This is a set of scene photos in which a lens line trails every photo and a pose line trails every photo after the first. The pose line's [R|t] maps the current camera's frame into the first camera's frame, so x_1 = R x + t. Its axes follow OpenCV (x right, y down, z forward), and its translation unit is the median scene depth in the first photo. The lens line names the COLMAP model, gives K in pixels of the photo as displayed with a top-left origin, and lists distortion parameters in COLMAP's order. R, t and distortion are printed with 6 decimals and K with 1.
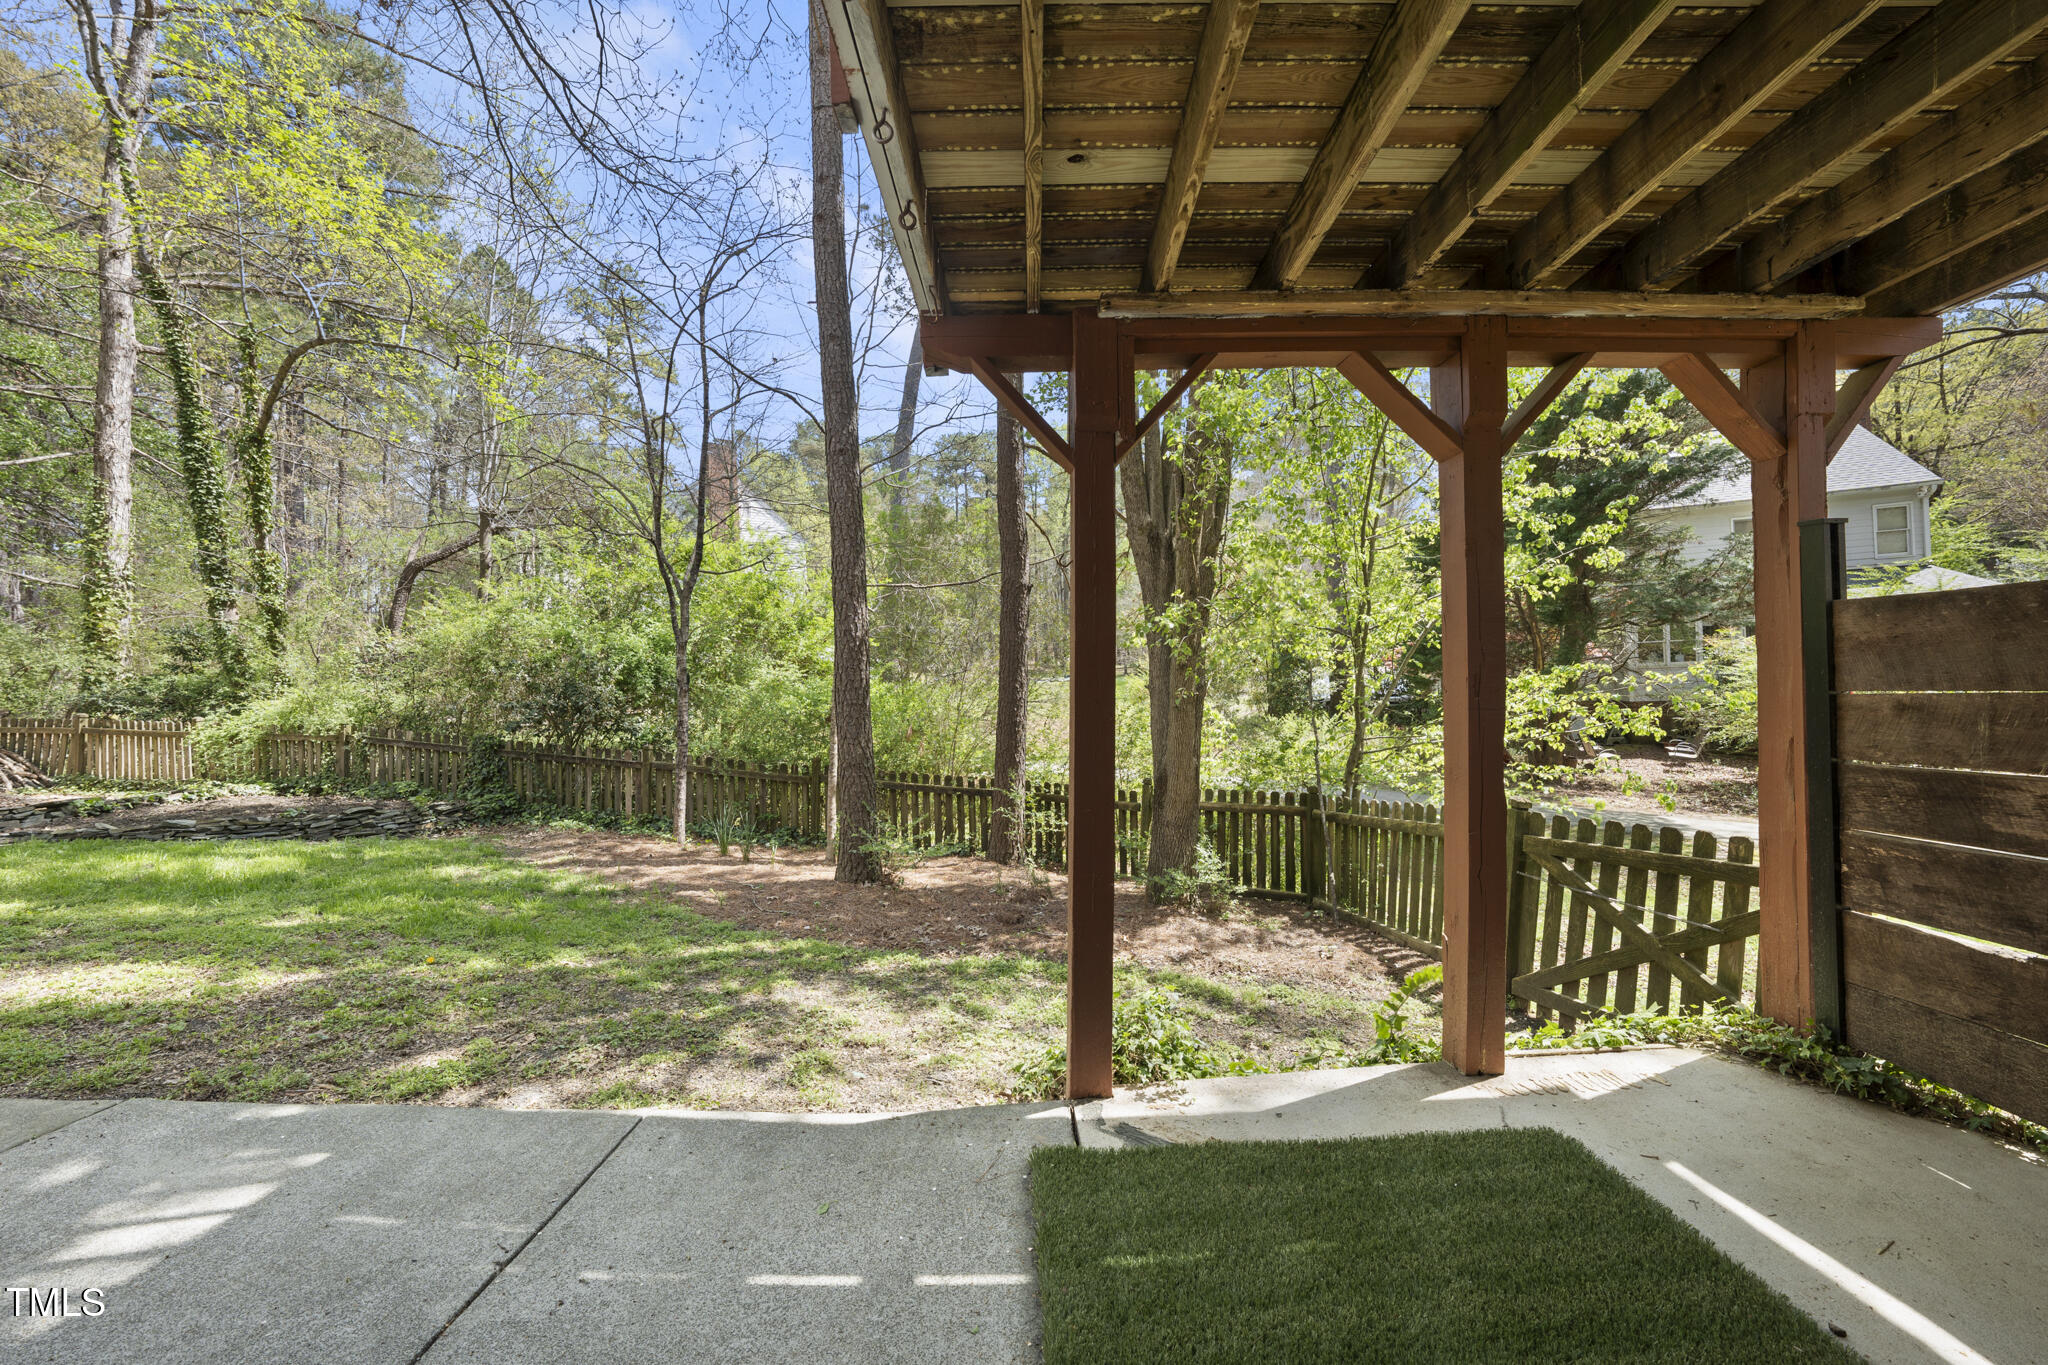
lens RADIAL K [[750.1, 0, 1034.8], [0, 750.1, 680.4], [0, 0, 1]] dist [-0.024269, 0.006393]
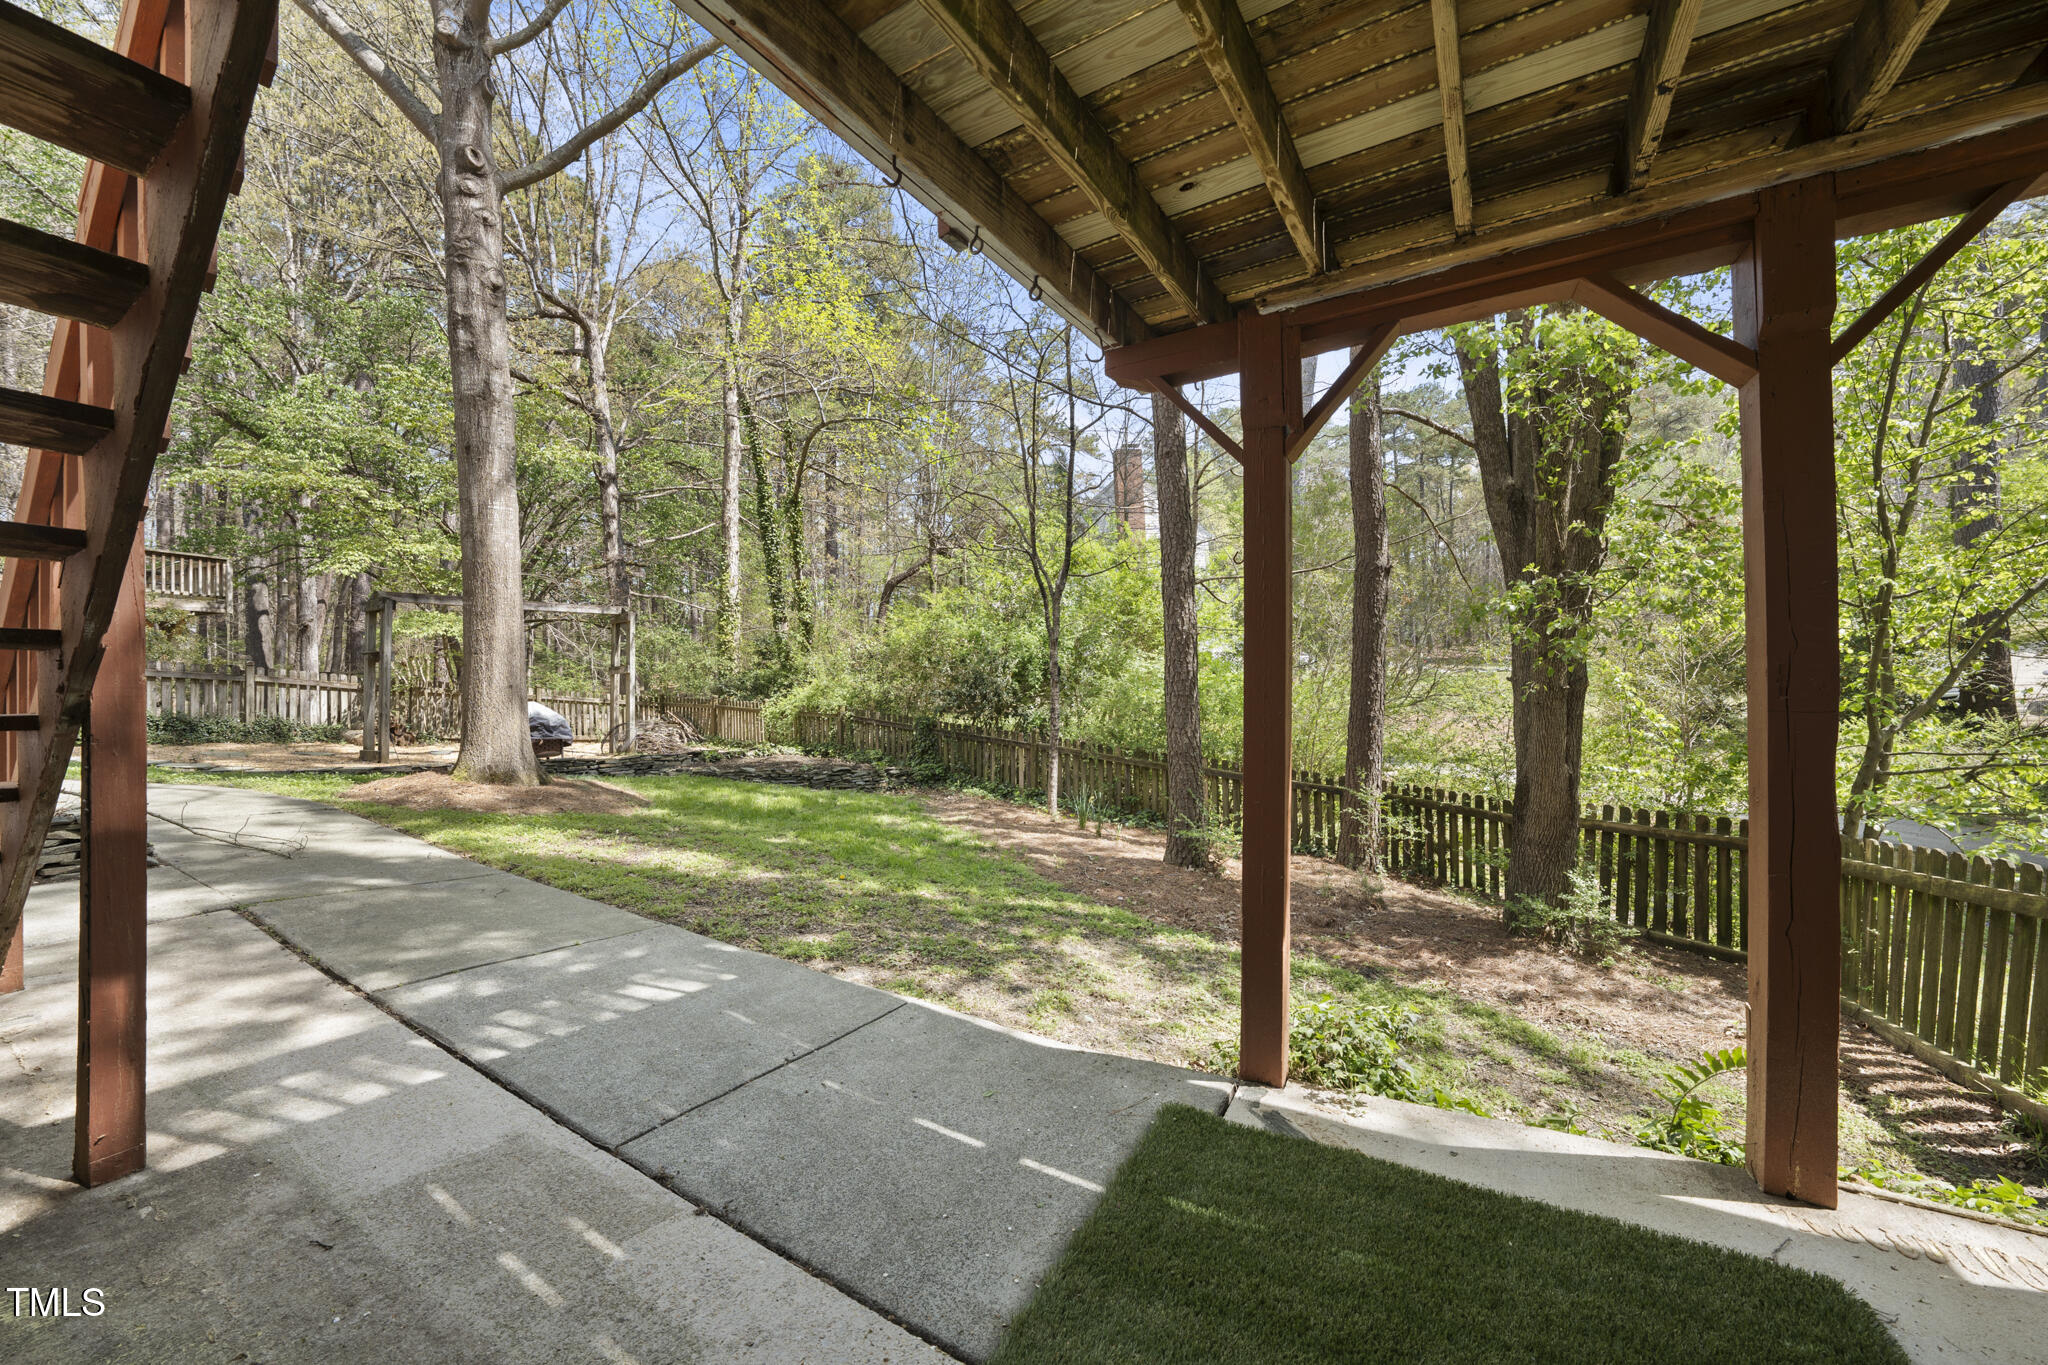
lens RADIAL K [[759.3, 0, 1024.0], [0, 759.3, 682.5], [0, 0, 1]] dist [-0.021627, 0.005408]
pose [[0.853677, 0.003797, -0.520789, 0.134649], [0.004094, 0.999894, 0.014002, -0.002015], [0.520786, -0.014085, 0.853571, -0.017549]]
